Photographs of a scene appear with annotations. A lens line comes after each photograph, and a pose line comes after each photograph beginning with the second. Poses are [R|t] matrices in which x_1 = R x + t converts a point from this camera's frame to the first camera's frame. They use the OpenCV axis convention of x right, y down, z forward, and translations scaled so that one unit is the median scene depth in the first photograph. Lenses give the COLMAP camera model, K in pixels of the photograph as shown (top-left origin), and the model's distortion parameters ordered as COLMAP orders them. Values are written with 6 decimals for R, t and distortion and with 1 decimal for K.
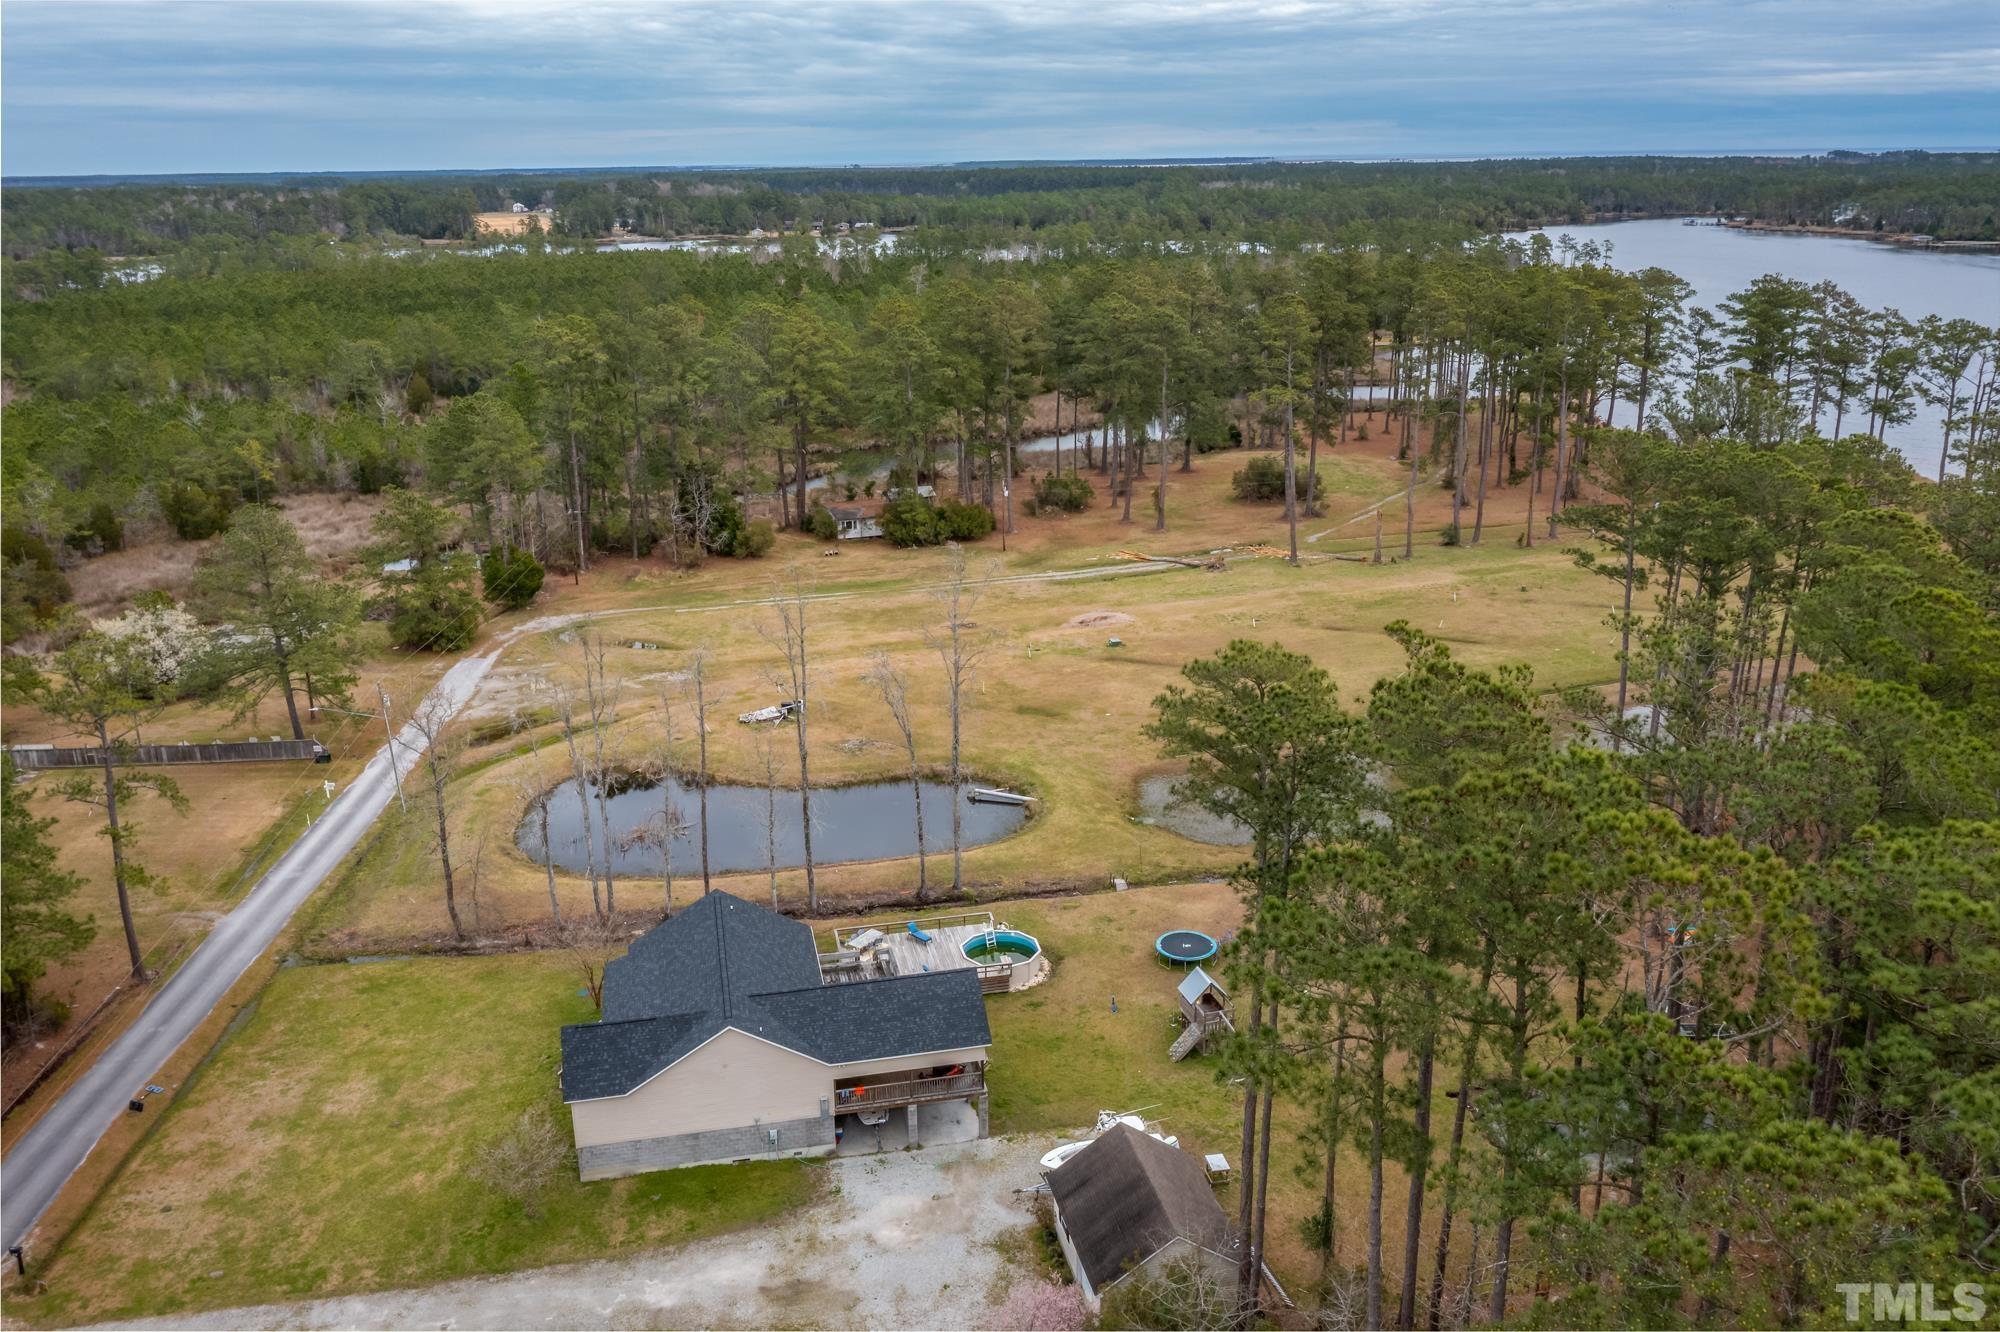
lens RADIAL K [[1556.4, 0, 1001.6], [0, 1556.4, 702.5], [0, 0, 1]] dist [-0.007922, 0.000441]
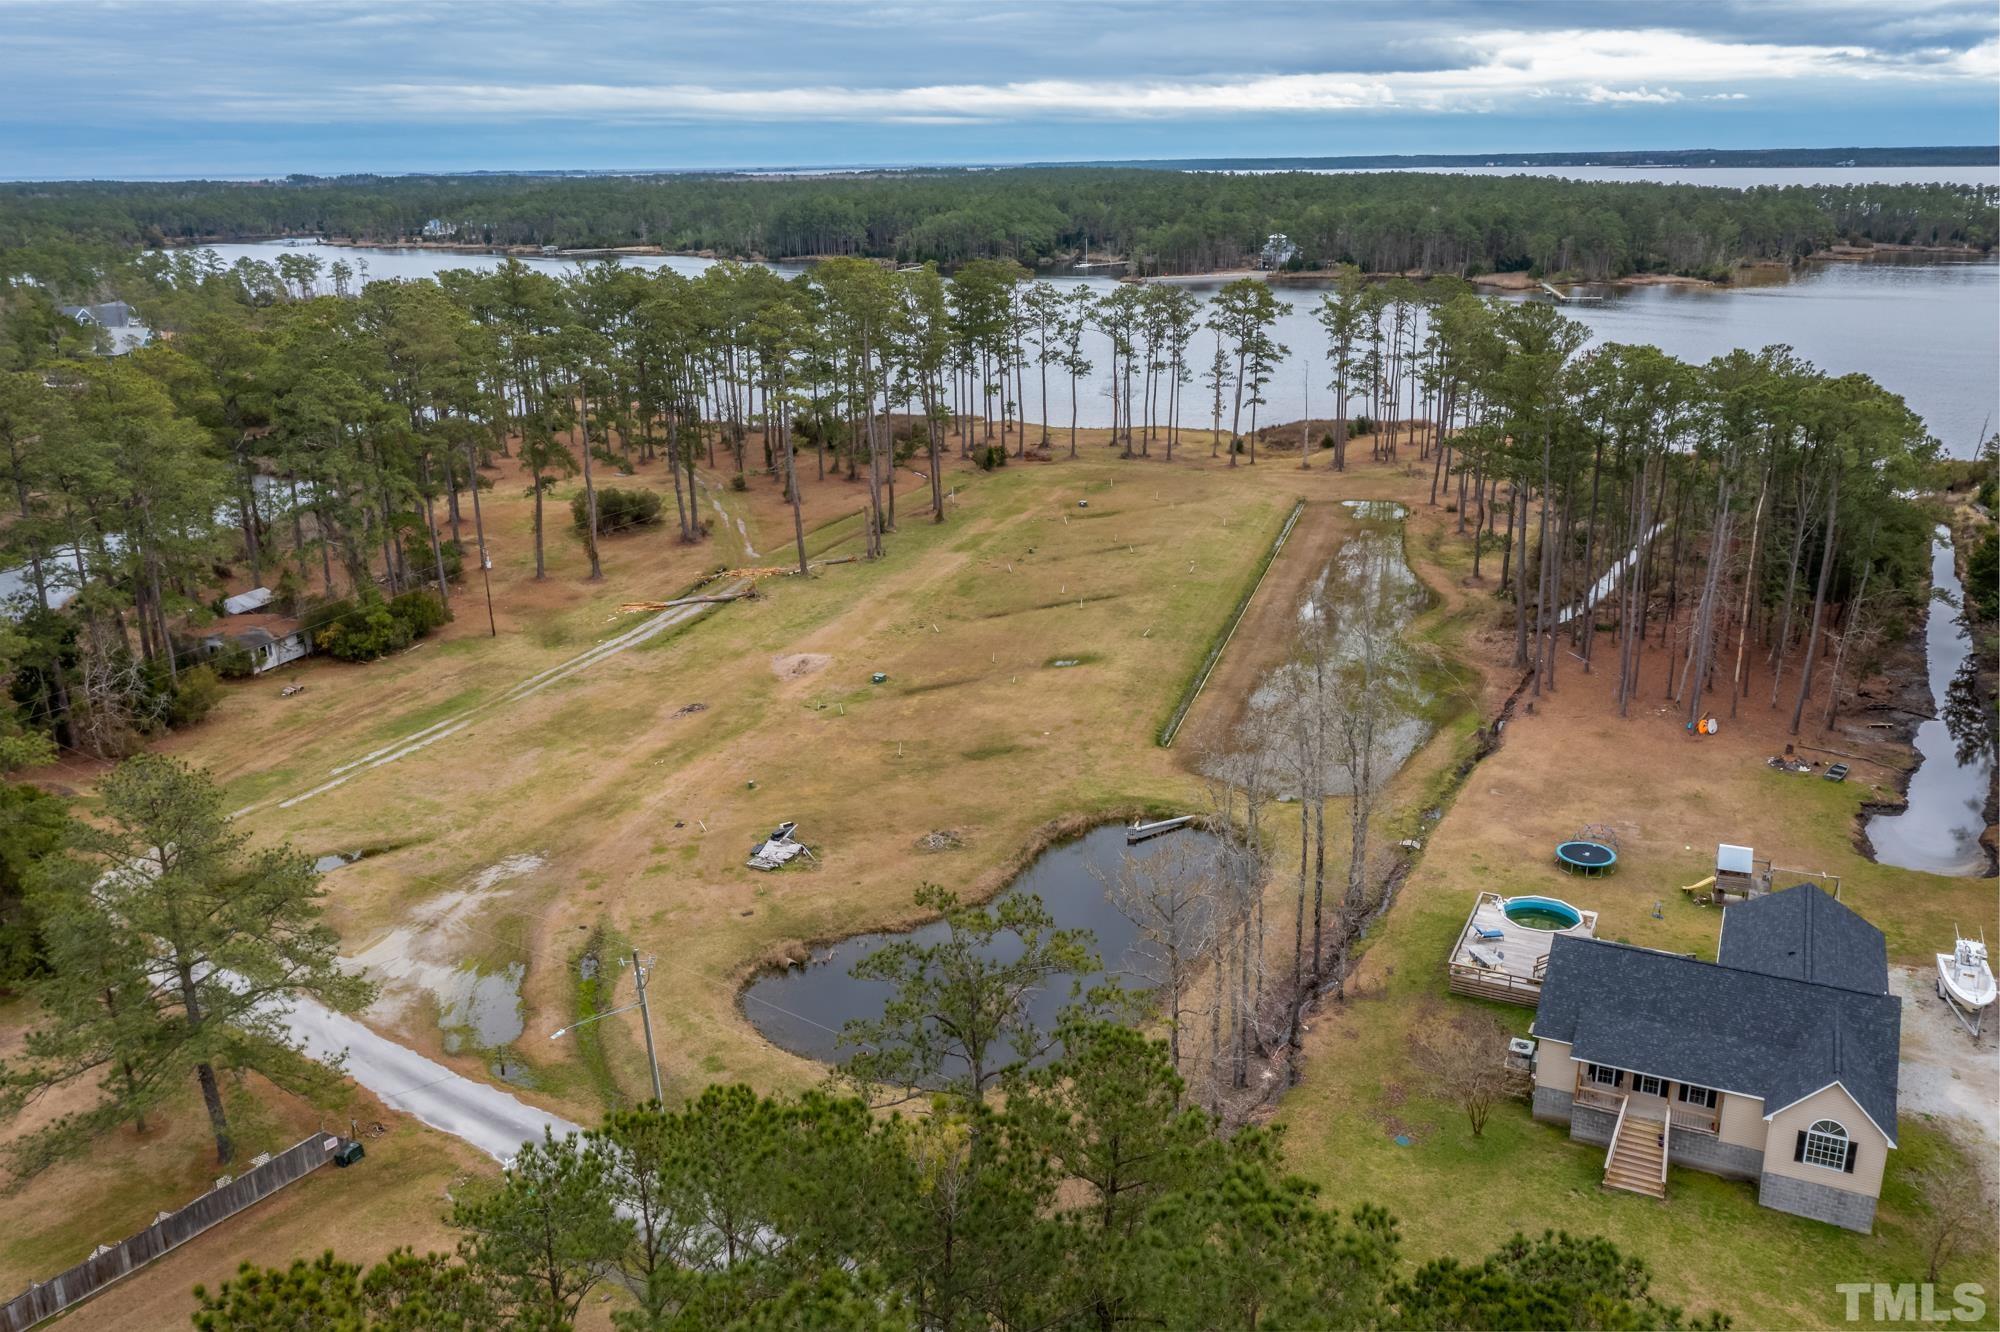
lens RADIAL K [[1574.7, 0, 1000.0], [0, 1574.7, 666.0], [0, 0, 1]] dist [-0.005988, 0.012041]
pose [[0.619910, -0.232778, 0.749351, -0.433525], [0.262766, 0.961430, 0.081282, -0.077117], [-0.739369, 0.146517, 0.657166, 0.268289]]
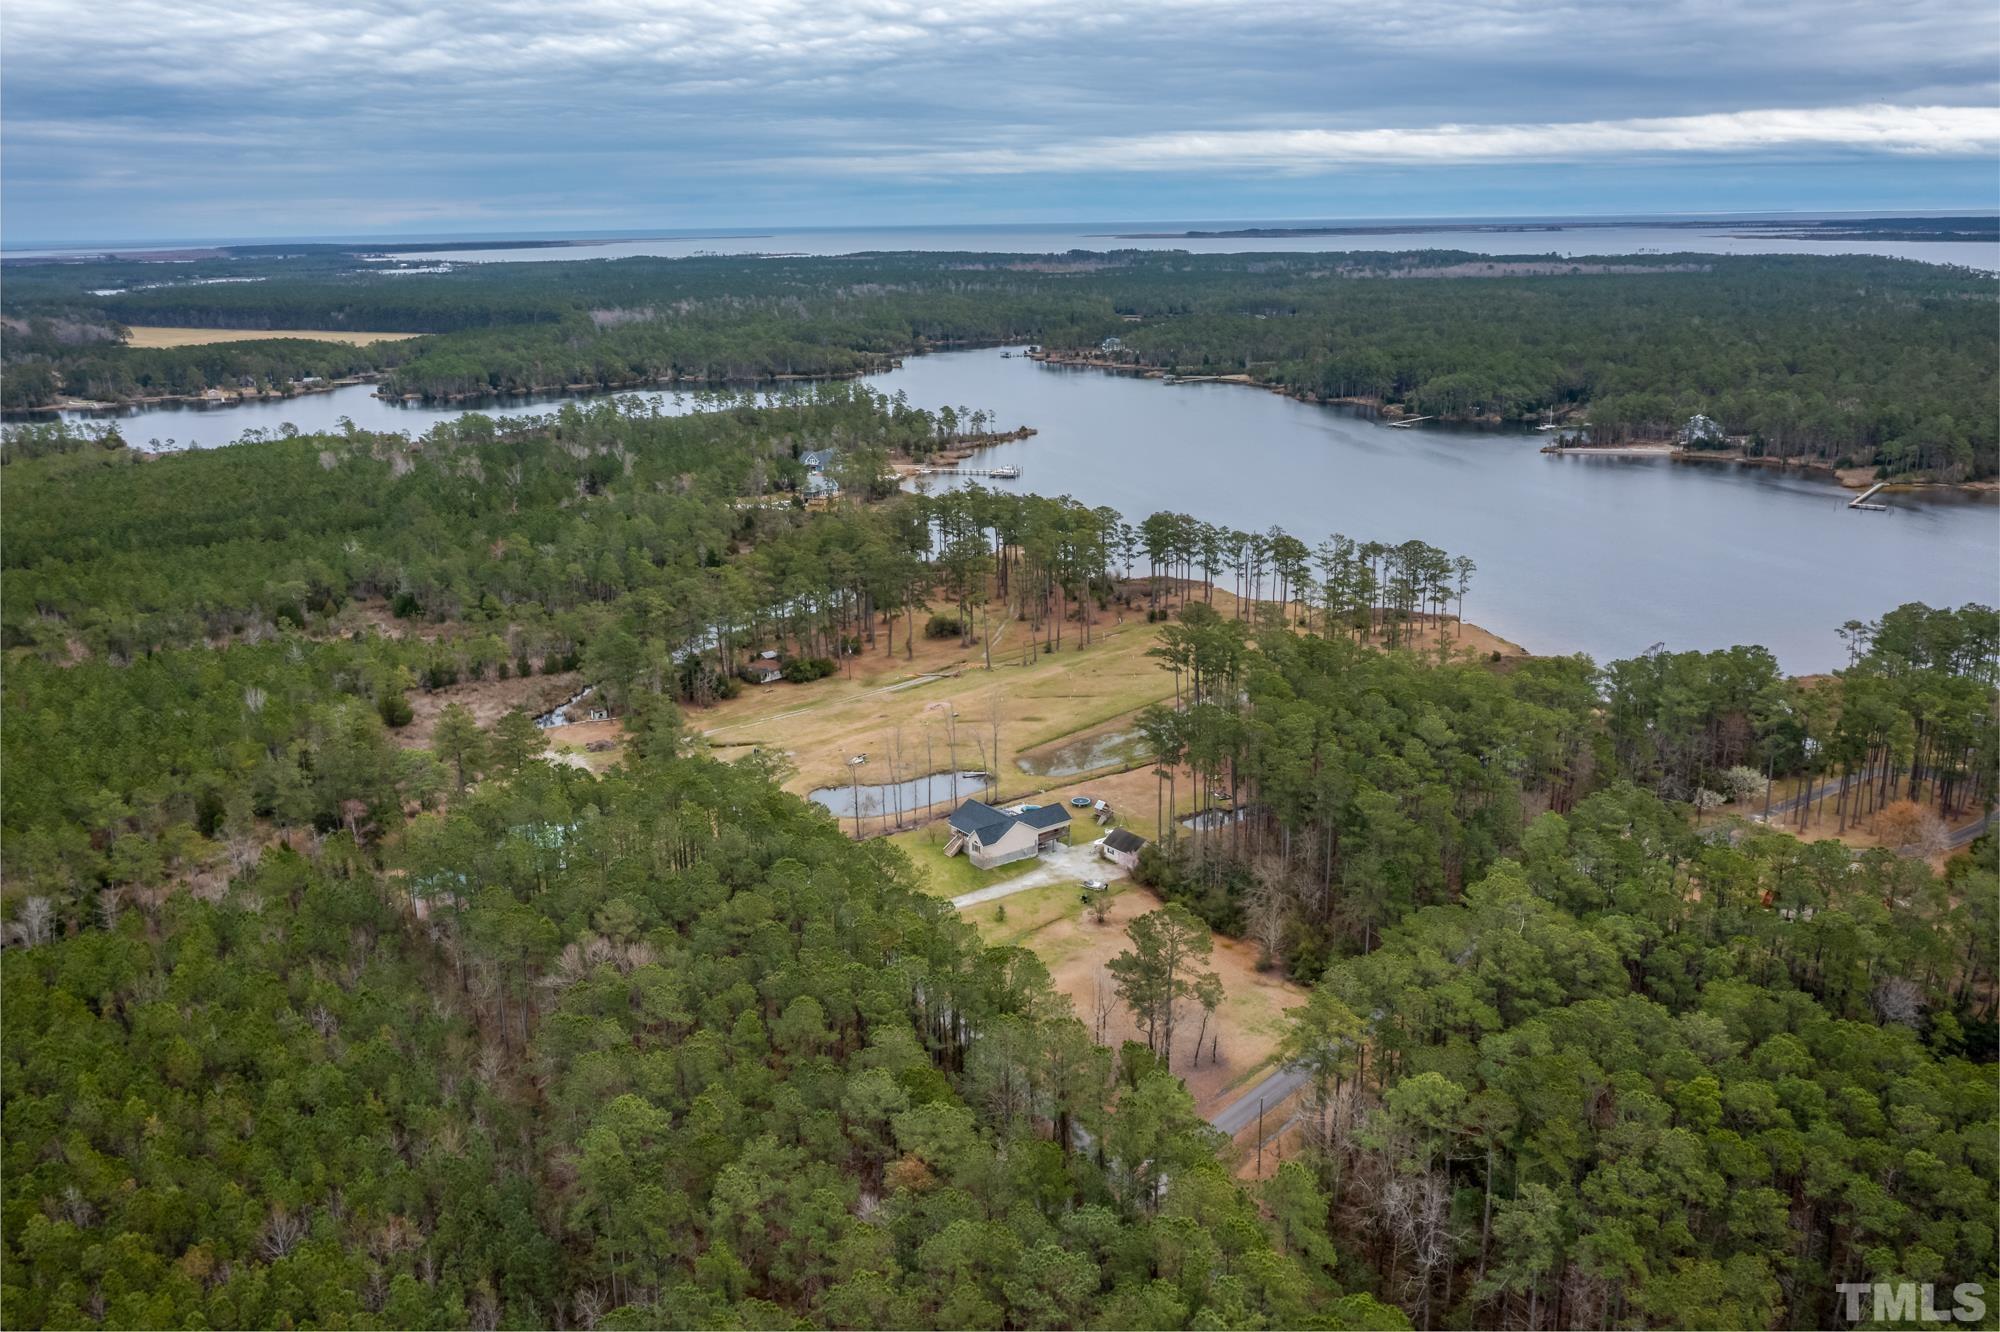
lens RADIAL K [[1556.4, 0, 1001.6], [0, 1556.4, 702.5], [0, 0, 1]] dist [-0.007922, 0.000441]
pose [[0.907175, -0.123407, 0.402248, -0.616253], [0.140261, 0.990035, -0.012589, -0.014084], [-0.396686, 0.067840, 0.915444, -0.896907]]
